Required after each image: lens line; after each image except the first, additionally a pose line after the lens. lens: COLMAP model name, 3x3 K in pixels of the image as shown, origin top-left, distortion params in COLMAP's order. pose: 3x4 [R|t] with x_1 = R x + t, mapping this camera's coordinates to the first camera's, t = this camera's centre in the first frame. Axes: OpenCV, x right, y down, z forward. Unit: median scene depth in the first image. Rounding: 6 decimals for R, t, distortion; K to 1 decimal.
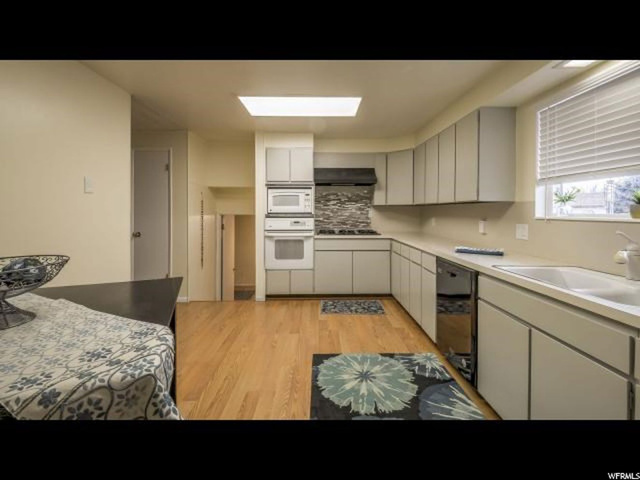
lens RADIAL K [[293.8, 0, 325.5], [0, 293.8, 212.5], [0, 0, 1]] dist [-0.012146, -0.000747]
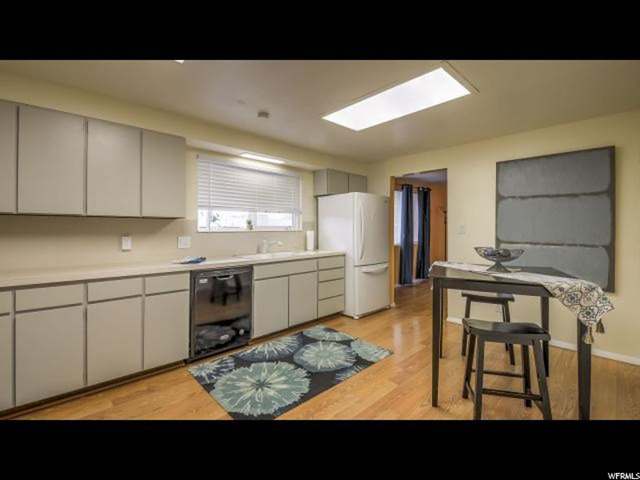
lens RADIAL K [[293.8, 0, 320.8], [0, 293.8, 233.6], [0, 0, 1]] dist [-0.012146, -0.000747]
pose [[-0.690909, -0.017752, 0.722723, -0.362594], [0.000584, 0.999684, 0.025113, -0.003197], [-0.722941, 0.017773, -0.690681, 0.743725]]
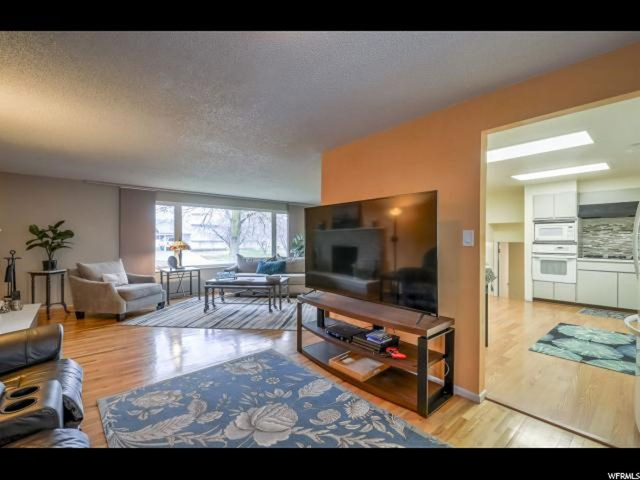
lens RADIAL K [[293.8, 0, 319.0], [0, 293.8, 238.7], [0, 0, 1]] dist [-0.012146, -0.000747]
pose [[0.637490, -0.003357, -0.770451, 0.228996], [-0.001774, 0.999981, -0.005825, 0.001682], [0.770457, 0.005080, 0.637472, -0.717369]]
